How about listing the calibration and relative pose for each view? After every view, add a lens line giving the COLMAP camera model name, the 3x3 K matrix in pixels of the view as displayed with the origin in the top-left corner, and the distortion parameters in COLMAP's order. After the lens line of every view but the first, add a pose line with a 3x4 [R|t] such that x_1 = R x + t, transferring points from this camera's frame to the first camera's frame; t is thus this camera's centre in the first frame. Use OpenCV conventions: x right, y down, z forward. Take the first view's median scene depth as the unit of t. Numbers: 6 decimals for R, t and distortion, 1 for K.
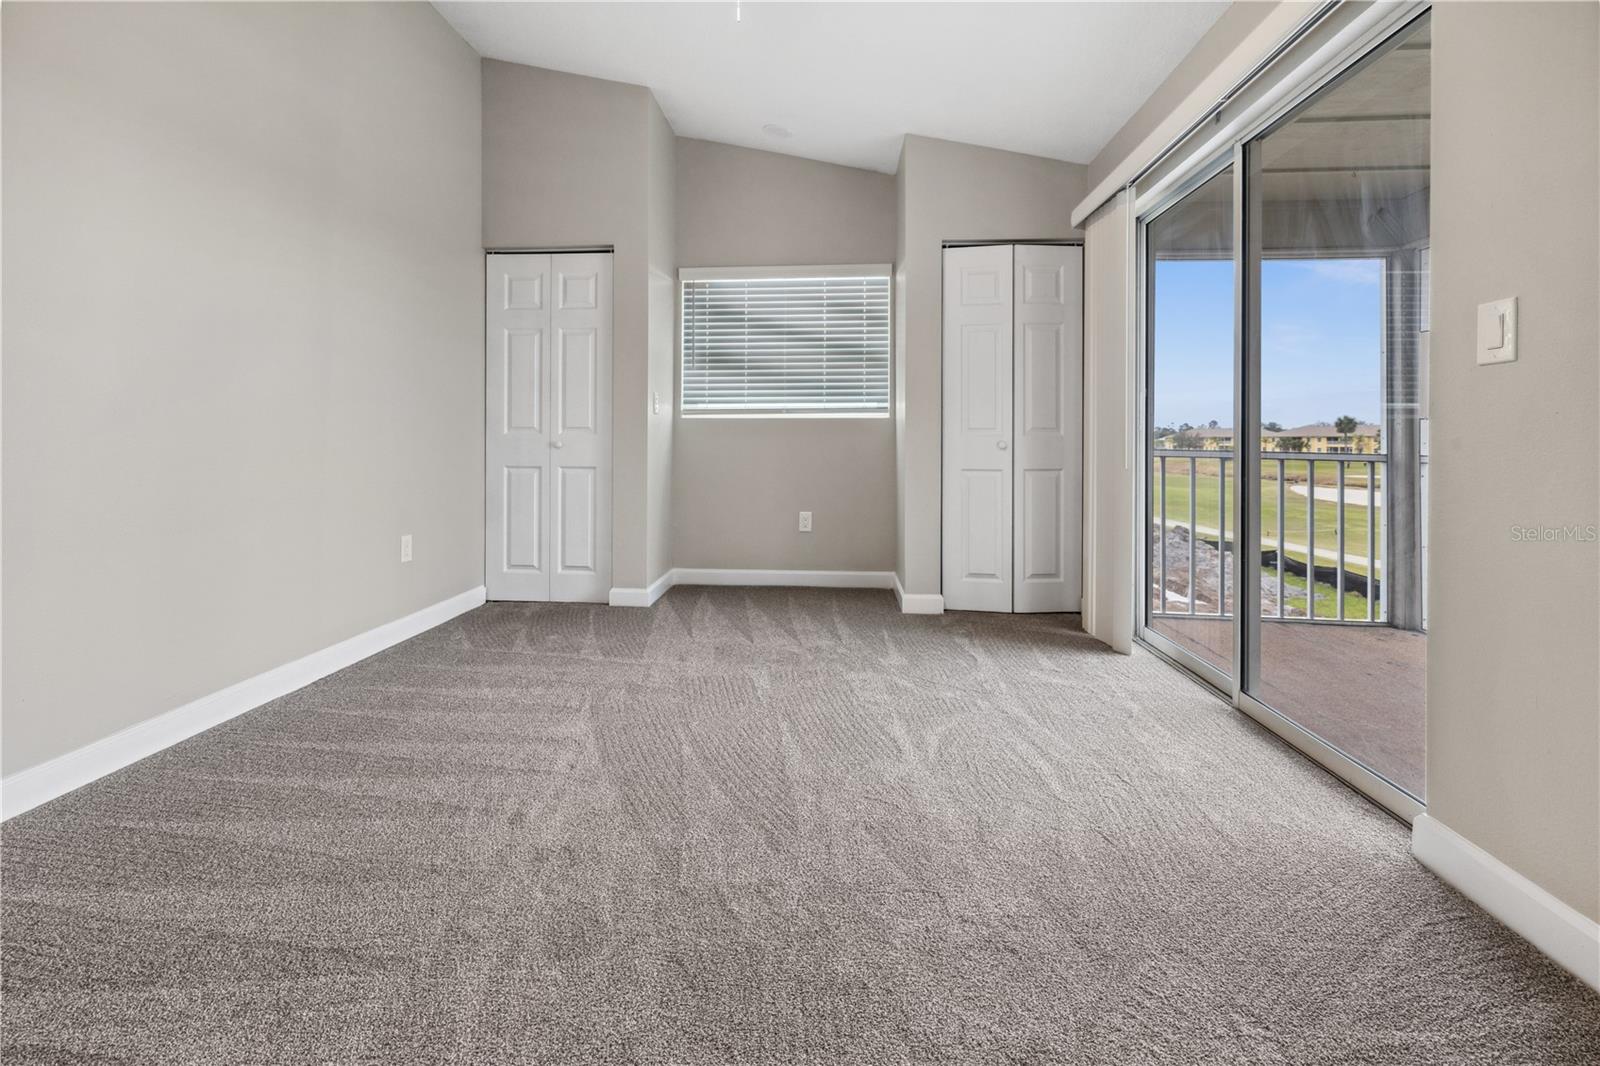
lens RADIAL K [[682.8, 0, 800.0], [0, 682.8, 533.0], [0, 0, 1]] dist [-0.000326, 0.000261]
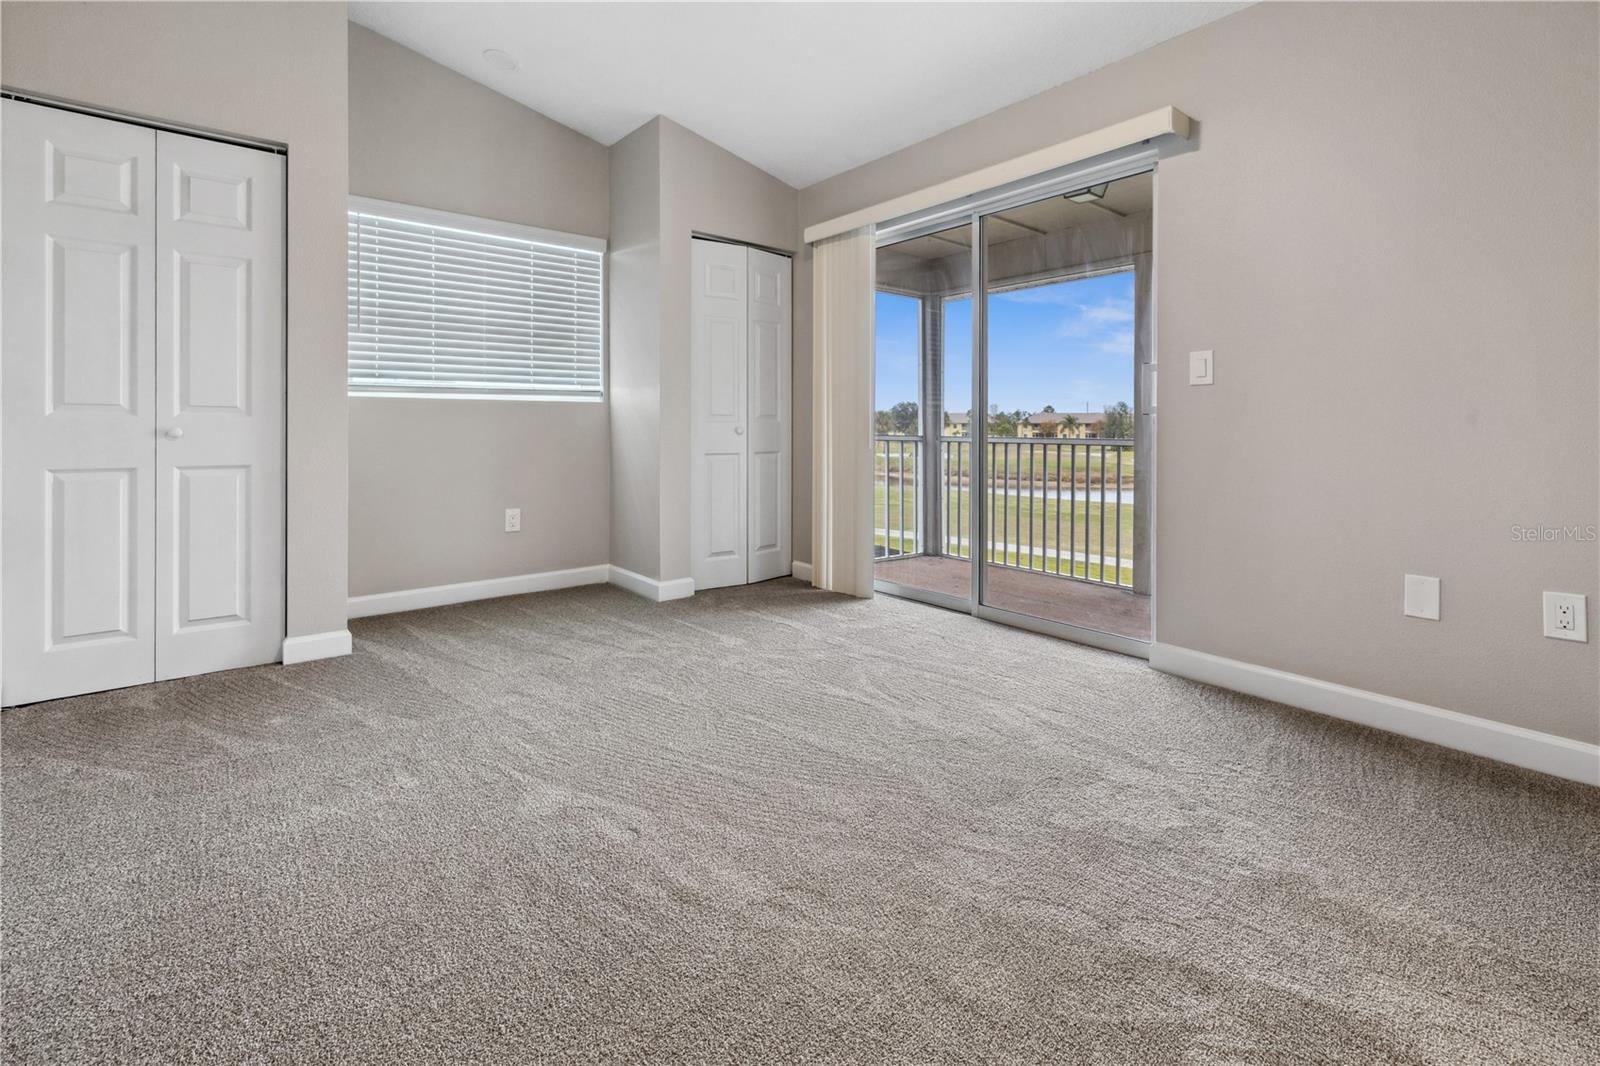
lens RADIAL K [[690.9, 0, 797.5], [0, 690.9, 521.8], [0, 0, 1]] dist [-0.000011, 0.000278]
pose [[0.728765, -0.093776, 0.678313, -0.371326], [0.091373, 0.995037, 0.039393, -0.018350], [-0.678641, 0.033271, 0.733717, 0.131284]]
